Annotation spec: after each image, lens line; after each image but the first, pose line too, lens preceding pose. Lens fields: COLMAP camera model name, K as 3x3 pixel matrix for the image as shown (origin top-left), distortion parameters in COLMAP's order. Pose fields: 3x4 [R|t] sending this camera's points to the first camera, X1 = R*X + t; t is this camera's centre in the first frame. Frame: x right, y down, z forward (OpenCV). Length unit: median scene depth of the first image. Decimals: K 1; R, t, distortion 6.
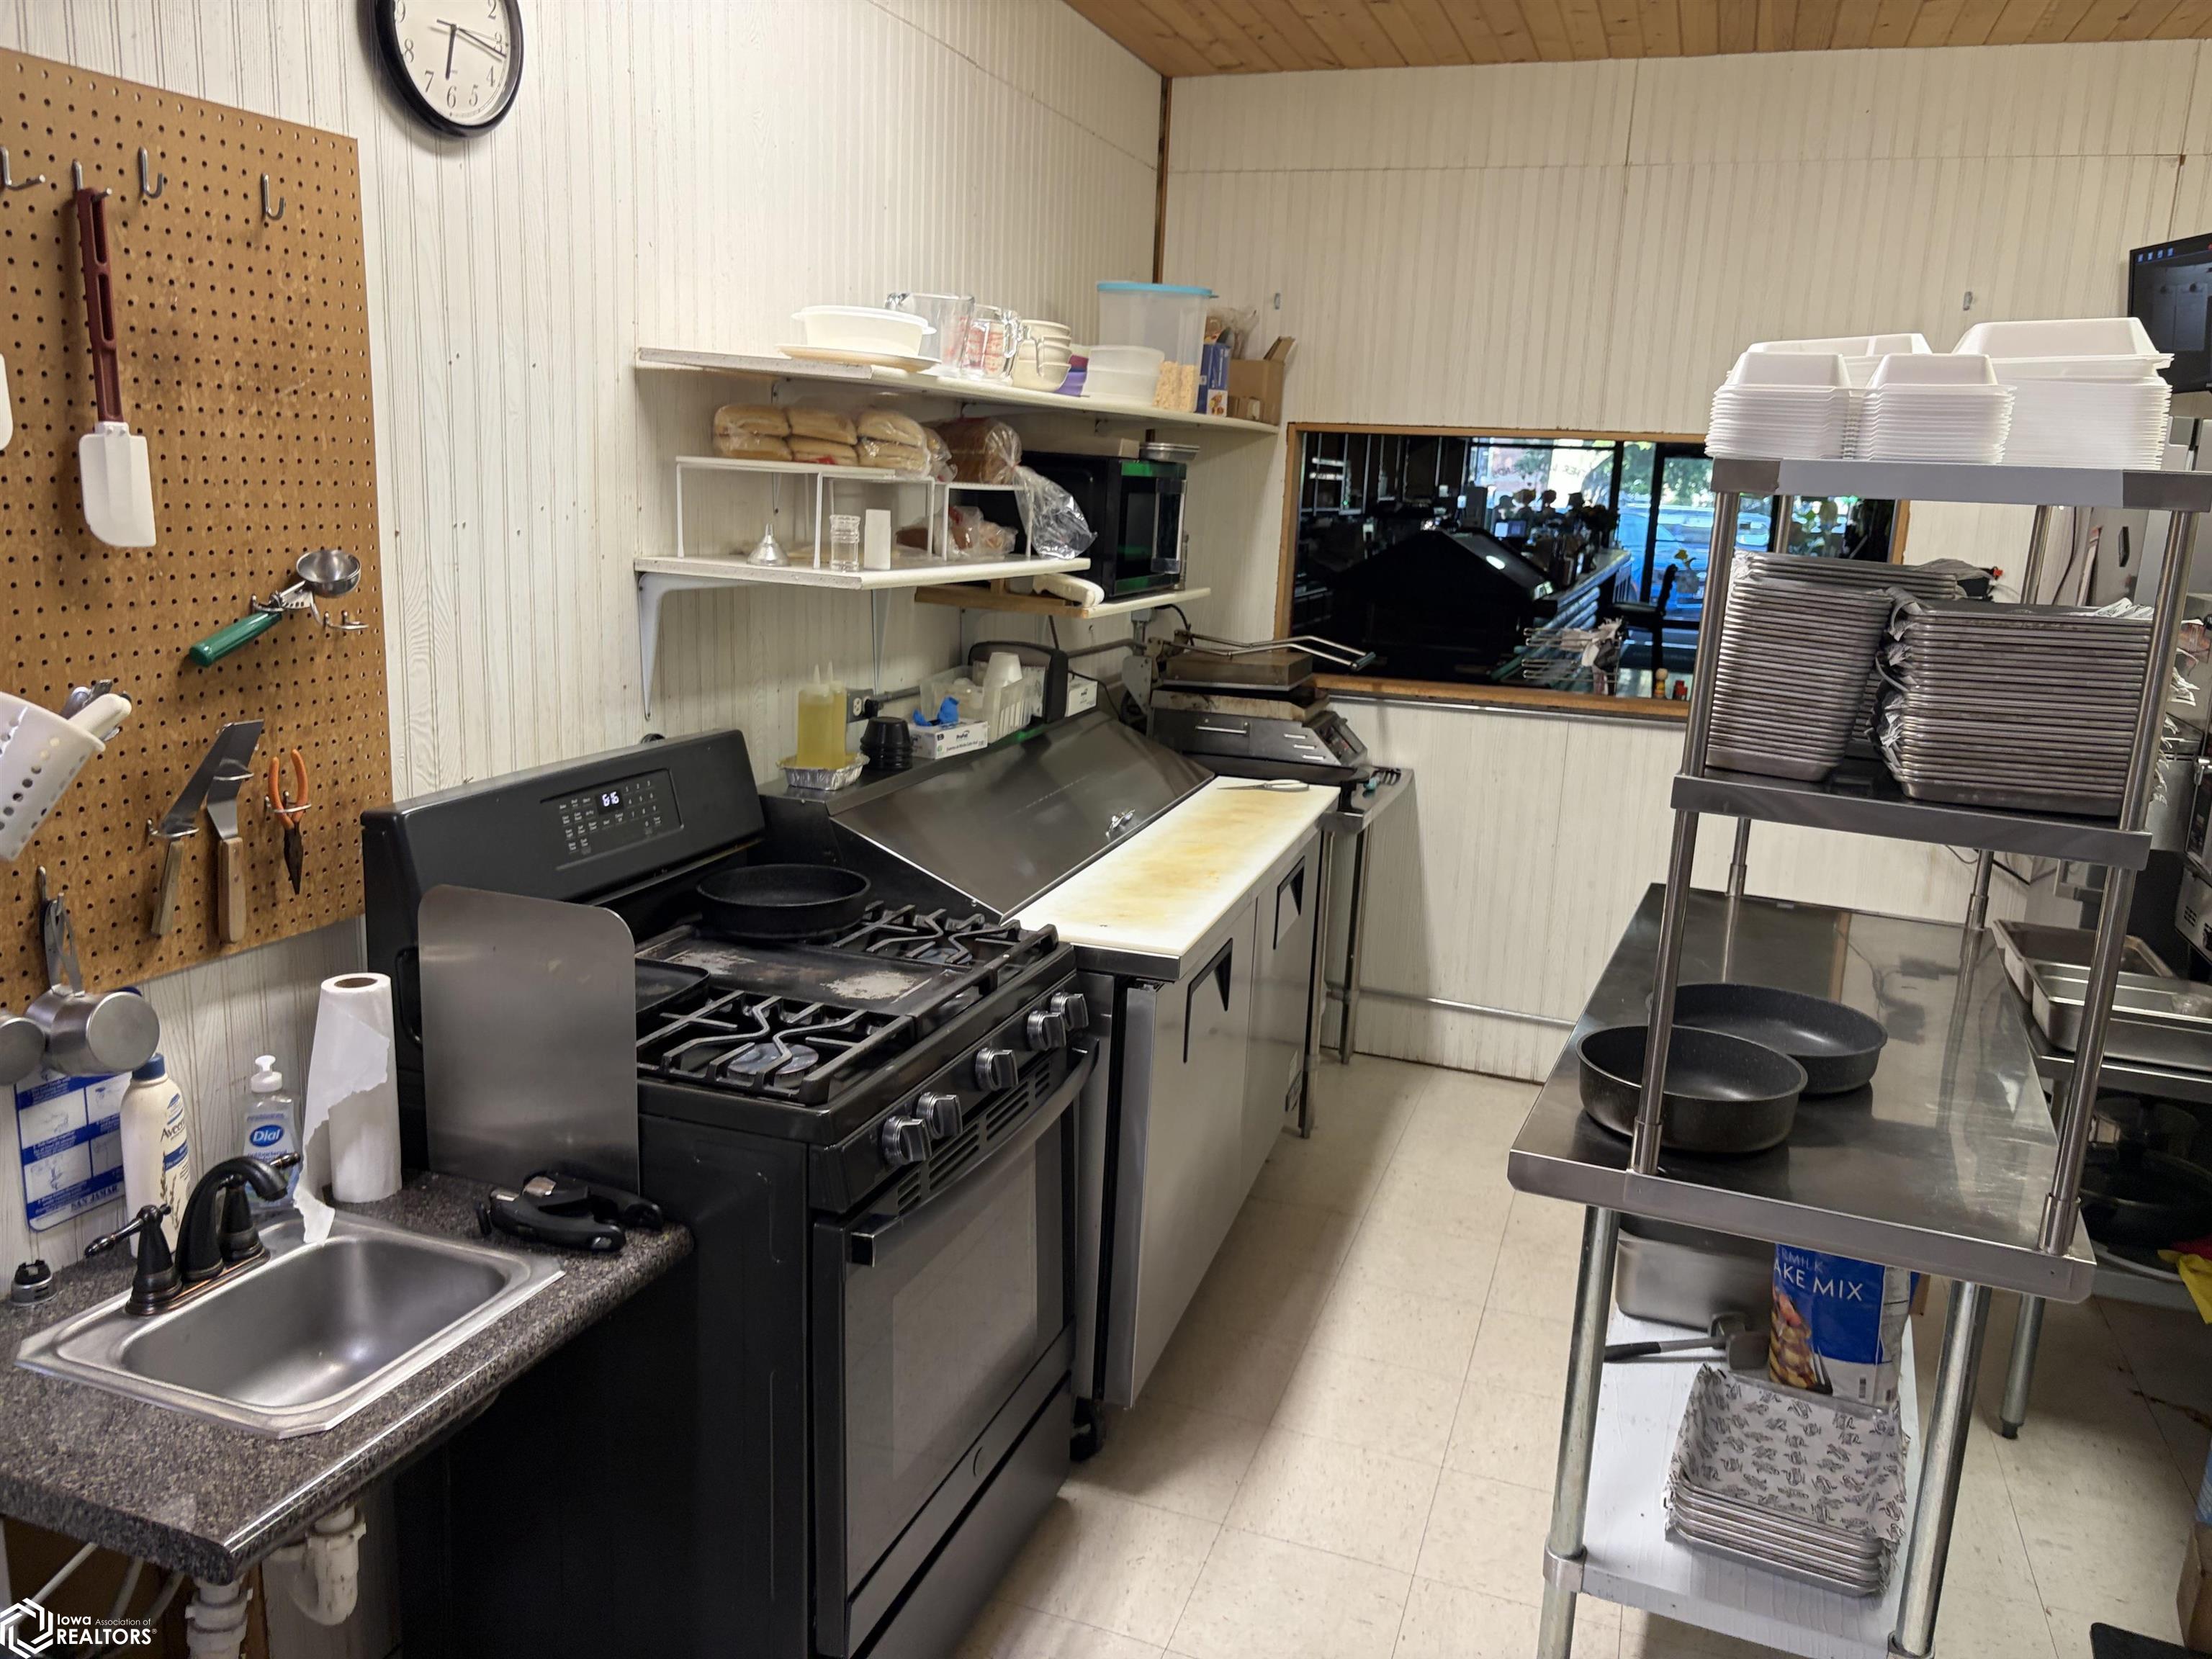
lens RADIAL K [[1678.8, 0, 1106.0], [0, 1678.8, 829.5], [0, 0, 1]] dist [0.021865, -0.001737]
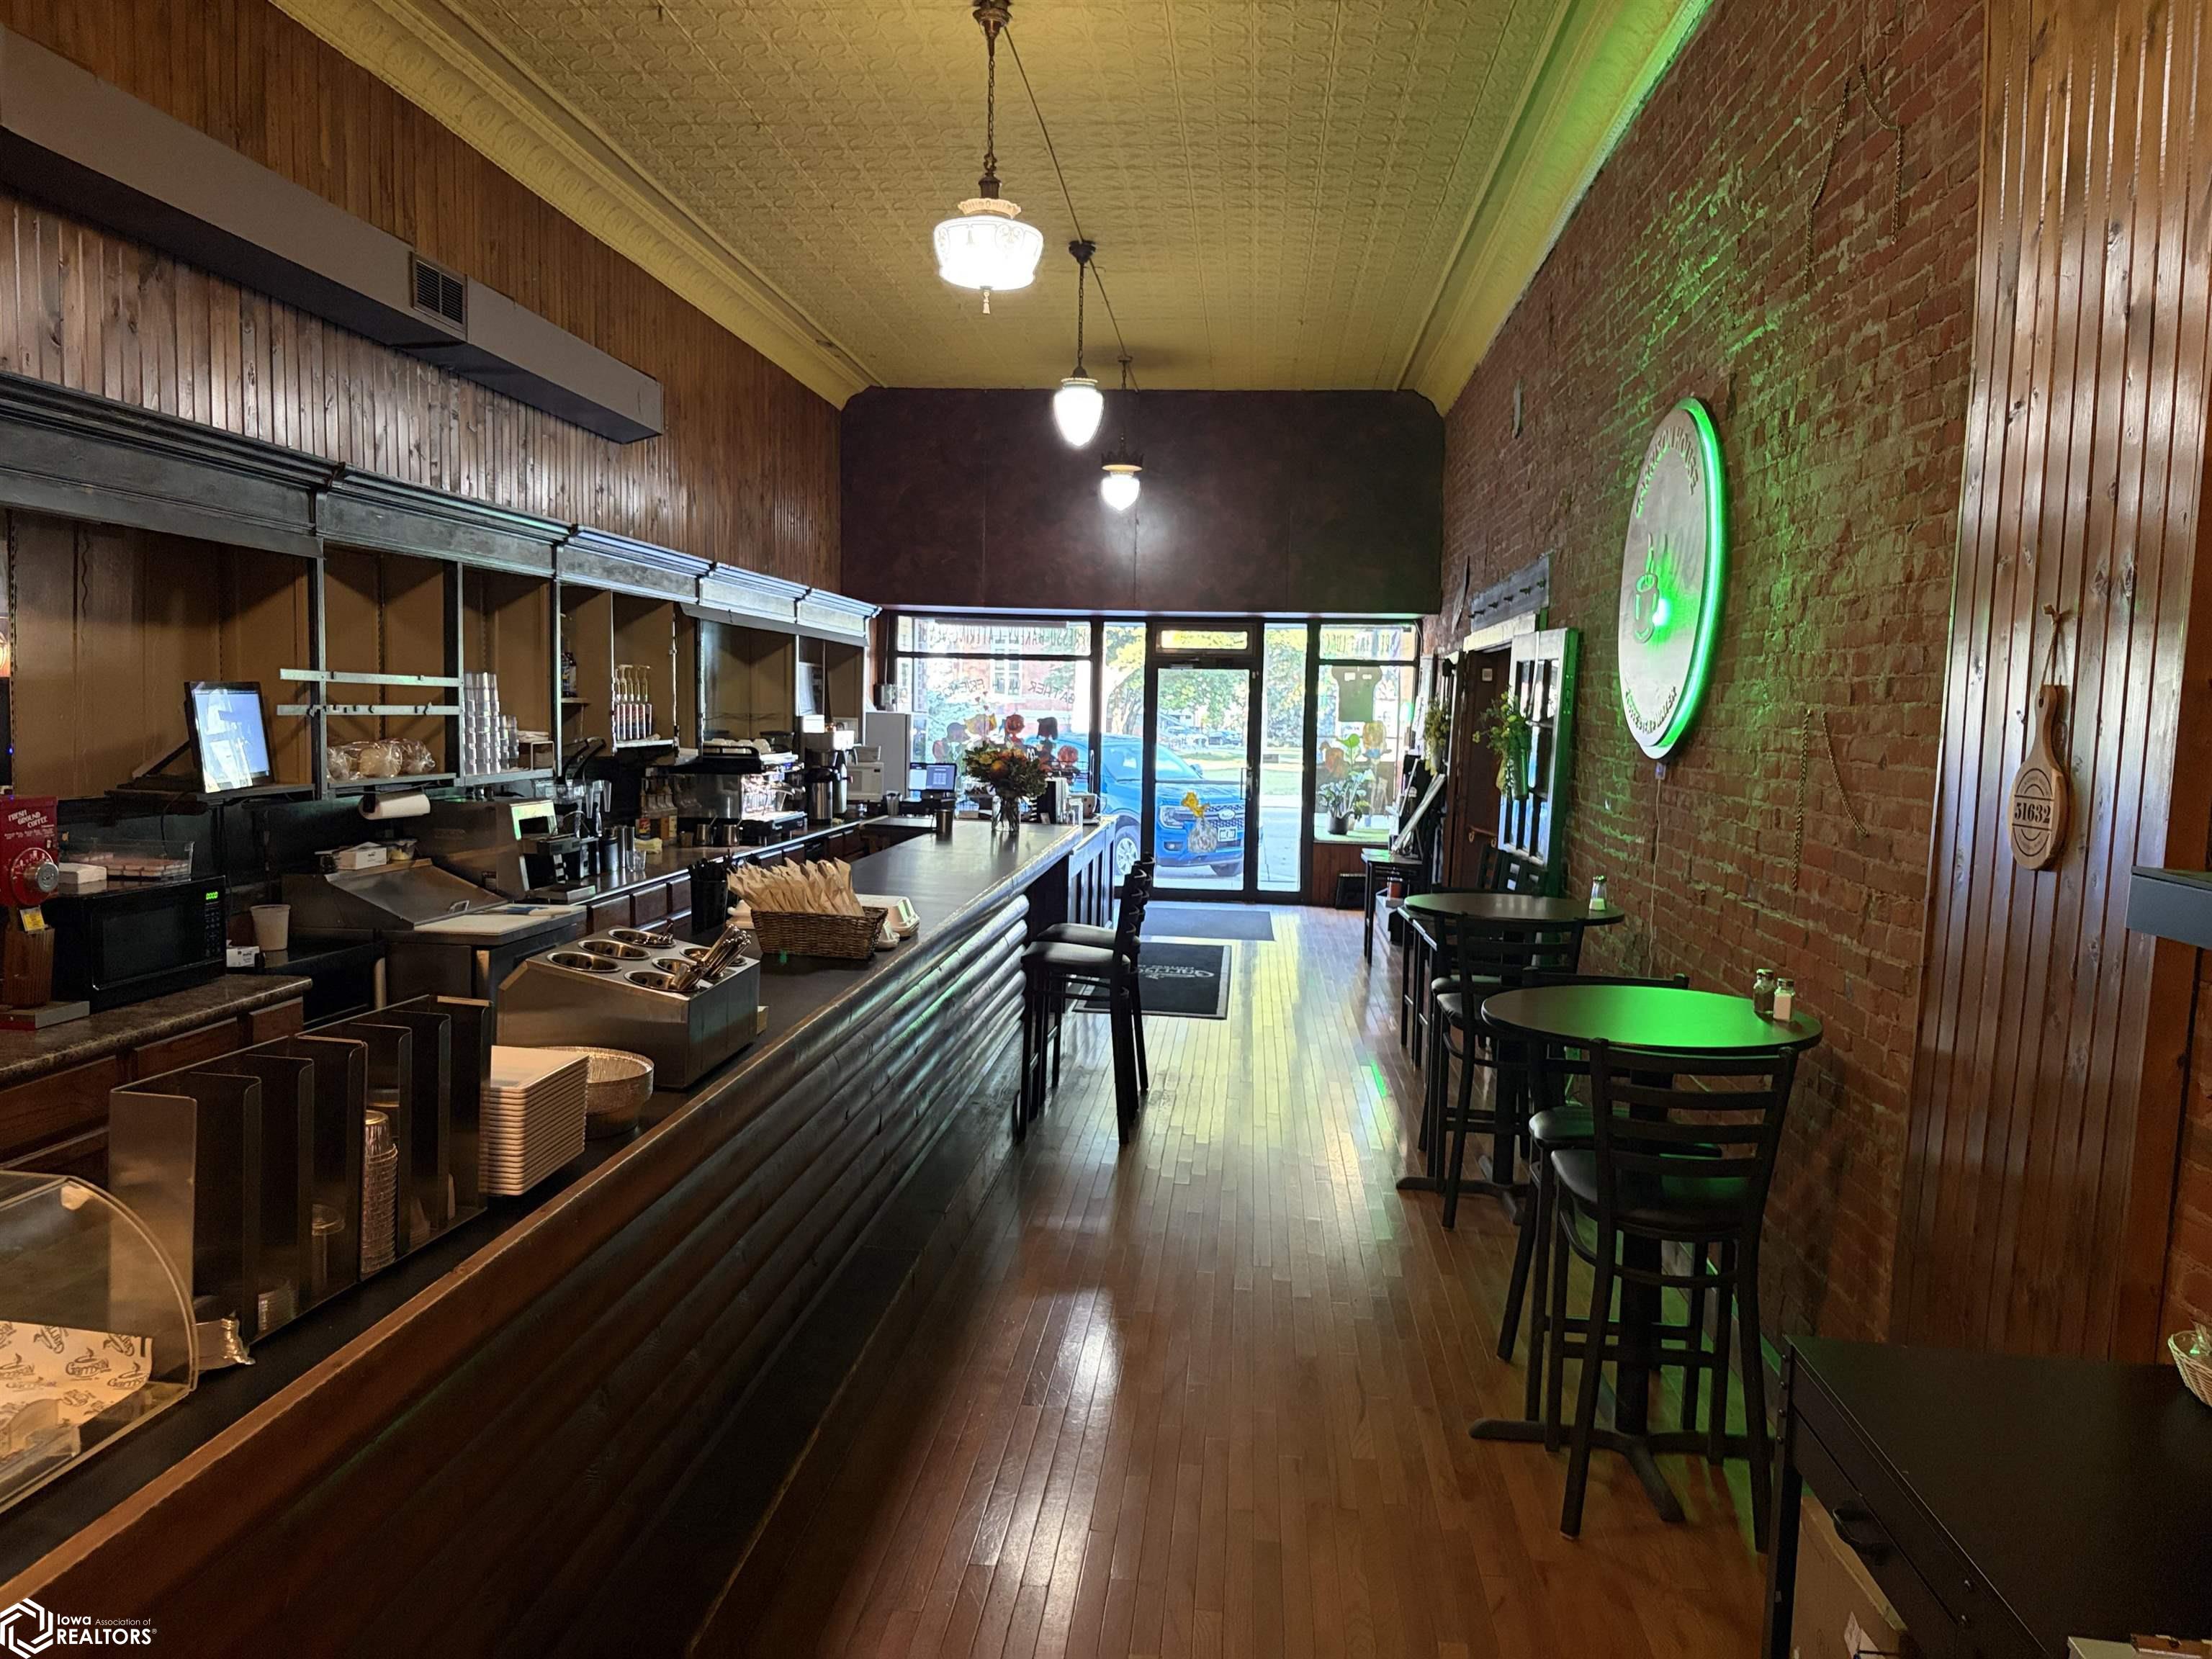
lens RADIAL K [[1678.8, 0, 1106.0], [0, 1678.8, 829.5], [0, 0, 1]] dist [0.021865, -0.001737]
pose [[0.966503, -0.048140, 0.252100, 0.129703], [0.080650, 0.989462, -0.120252, -0.069306], [-0.243655, 0.136556, 0.960200, 0.333893]]
